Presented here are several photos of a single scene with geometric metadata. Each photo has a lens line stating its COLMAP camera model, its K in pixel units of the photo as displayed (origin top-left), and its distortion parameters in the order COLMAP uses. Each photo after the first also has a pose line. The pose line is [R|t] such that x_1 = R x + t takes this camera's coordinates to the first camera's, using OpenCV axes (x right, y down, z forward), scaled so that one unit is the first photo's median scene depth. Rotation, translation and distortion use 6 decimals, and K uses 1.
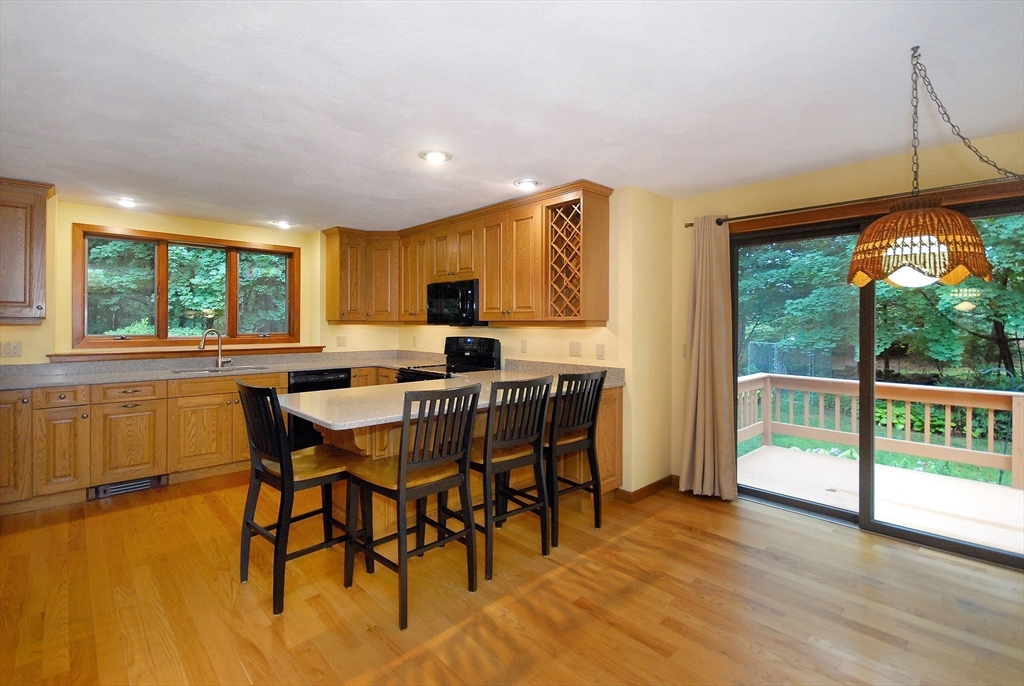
lens RADIAL K [[485.2, 0, 502.1], [0, 485.2, 321.6], [0, 0, 1]] dist [-0.002177, -0.000278]
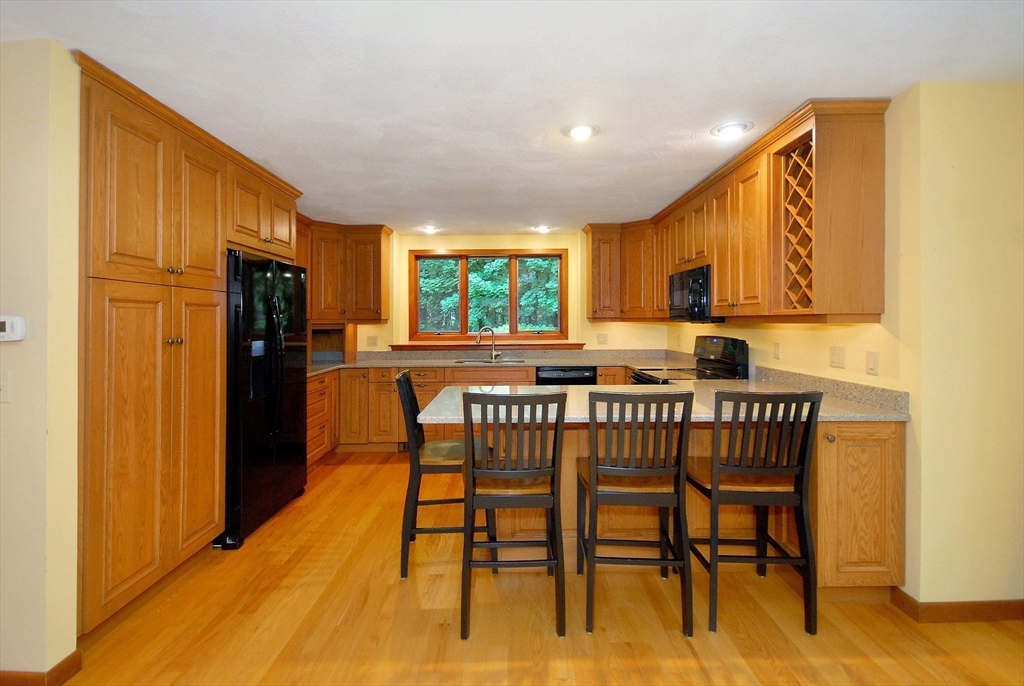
lens RADIAL K [[485.2, 0, 495.3], [0, 485.2, 324.4], [0, 0, 1]] dist [-0.002177, -0.000278]
pose [[0.717136, -0.004212, -0.696921, 0.269773], [0.012803, 0.999893, 0.007131, 0.001679], [0.696816, -0.014036, 0.717113, 0.190672]]
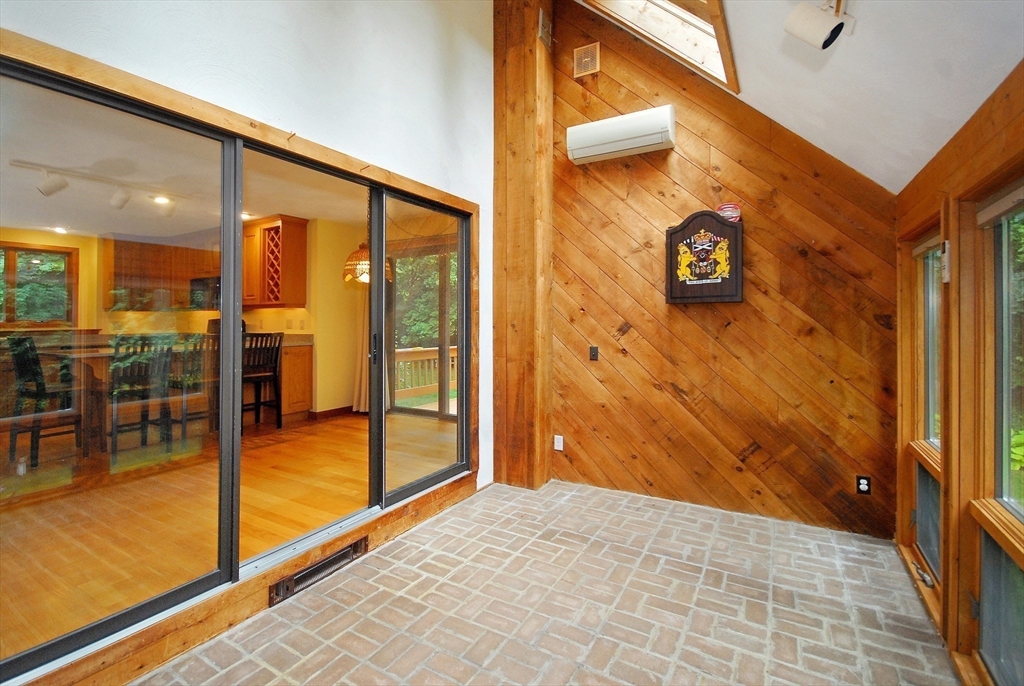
lens RADIAL K [[485.2, 0, 514.8], [0, 485.2, 310.7], [0, 0, 1]] dist [-0.002177, -0.000278]
pose [[0.962296, -0.005212, 0.271954, 0.401377], [0.010142, 0.999809, -0.016725, 0.046971], [-0.271815, 0.018852, 0.962165, -0.611702]]
